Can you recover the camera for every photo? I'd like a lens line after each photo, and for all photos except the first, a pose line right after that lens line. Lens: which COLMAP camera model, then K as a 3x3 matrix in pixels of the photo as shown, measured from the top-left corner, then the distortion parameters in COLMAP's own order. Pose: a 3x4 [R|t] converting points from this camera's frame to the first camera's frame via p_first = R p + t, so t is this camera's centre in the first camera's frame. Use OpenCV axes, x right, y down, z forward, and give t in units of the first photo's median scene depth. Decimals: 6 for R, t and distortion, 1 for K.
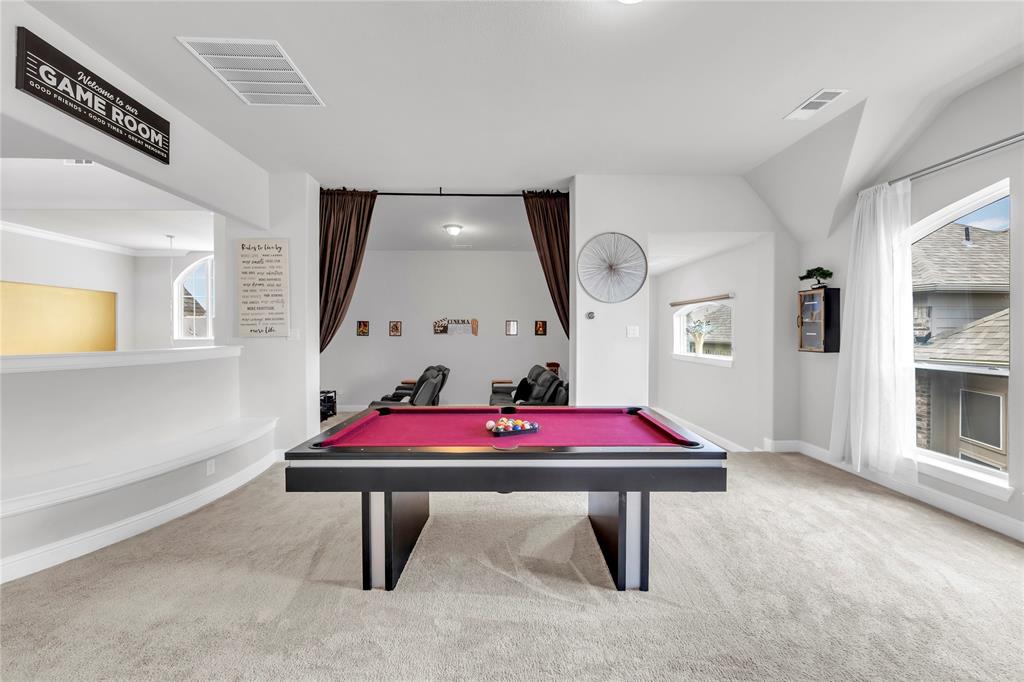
lens RADIAL K [[415.4, 0, 514.8], [0, 415.4, 337.5], [0, 0, 1]] dist [0.000402, 0.000012]
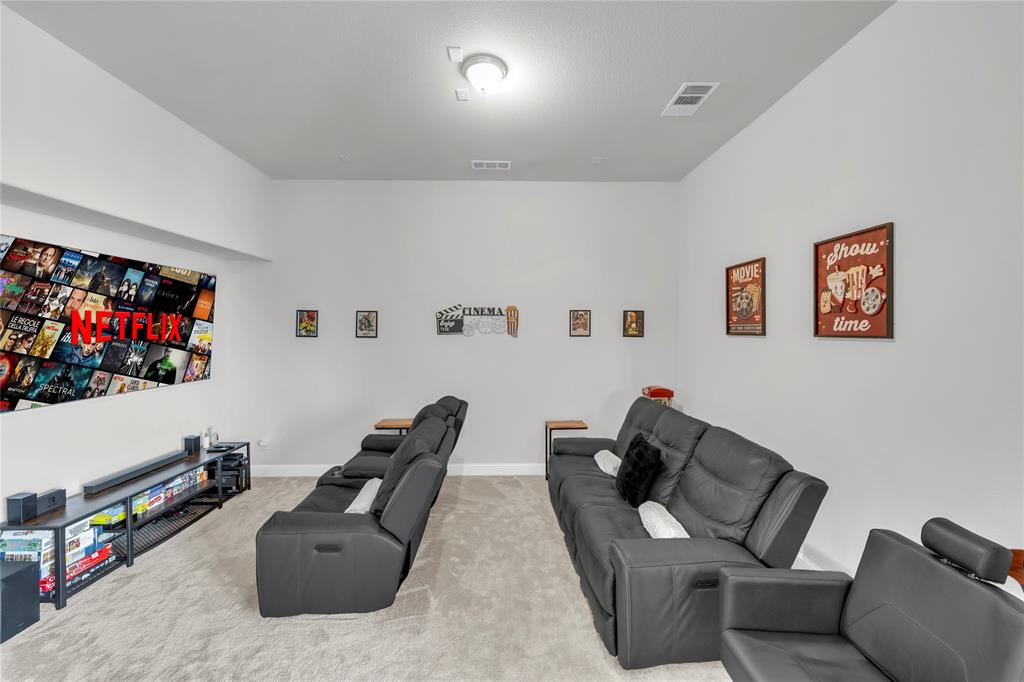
lens RADIAL K [[415.4, 0, 510.3], [0, 415.4, 336.5], [0, 0, 1]] dist [0.000402, 0.000012]
pose [[0.999482, 0.002174, -0.032111, -0.082612], [-0.002111, 0.999996, 0.001991, -0.006569], [0.032115, -0.001922, 0.999482, 0.462720]]
